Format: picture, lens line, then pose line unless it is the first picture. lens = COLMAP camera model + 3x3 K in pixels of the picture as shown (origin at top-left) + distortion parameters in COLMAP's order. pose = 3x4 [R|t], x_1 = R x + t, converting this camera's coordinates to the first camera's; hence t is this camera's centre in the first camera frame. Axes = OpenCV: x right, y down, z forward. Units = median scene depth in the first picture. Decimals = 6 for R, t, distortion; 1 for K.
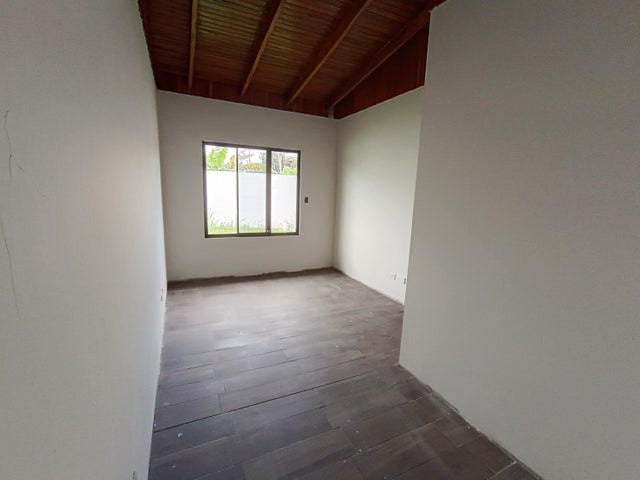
lens RADIAL K [[296.8, 0, 320.0], [0, 296.8, 240.0], [0, 0, 1]] dist [-0.000713, -0.000066]
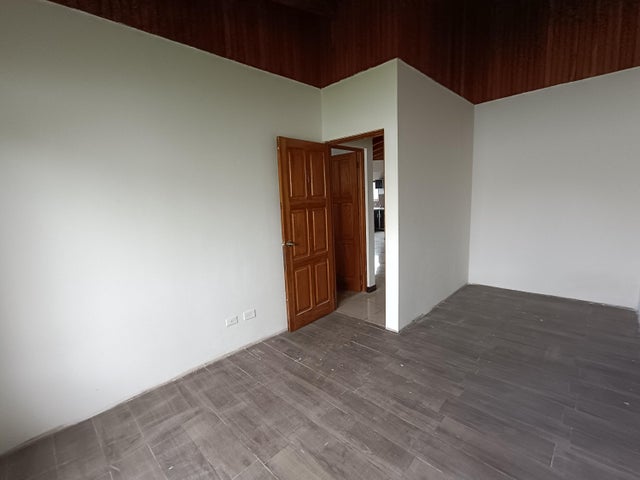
lens RADIAL K [[296.8, 0, 320.0], [0, 296.8, 240.0], [0, 0, 1]] dist [-0.000713, -0.000066]
pose [[-0.347012, -0.151443, 0.925553, -0.374736], [0.187417, 0.955773, 0.226654, -0.153127], [-0.918944, 0.252116, -0.303281, 0.833368]]
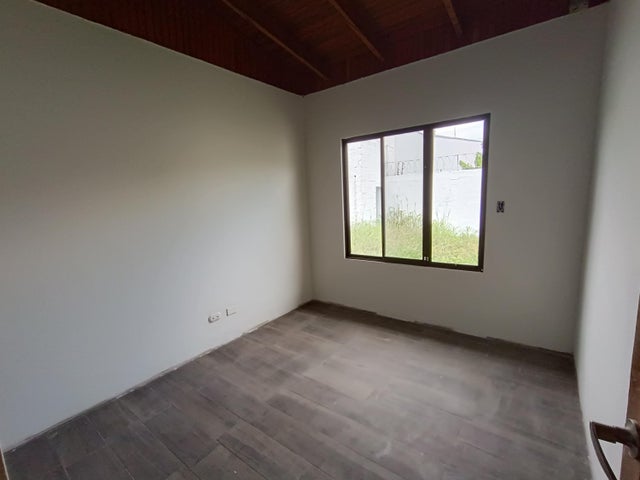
lens RADIAL K [[296.8, 0, 320.0], [0, 296.8, 240.0], [0, 0, 1]] dist [-0.000713, -0.000066]
pose [[0.465058, 0.073013, -0.882264, 0.292027], [-0.080562, 0.995948, 0.039955, -0.080609], [0.881607, 0.052495, 0.469056, 0.536586]]
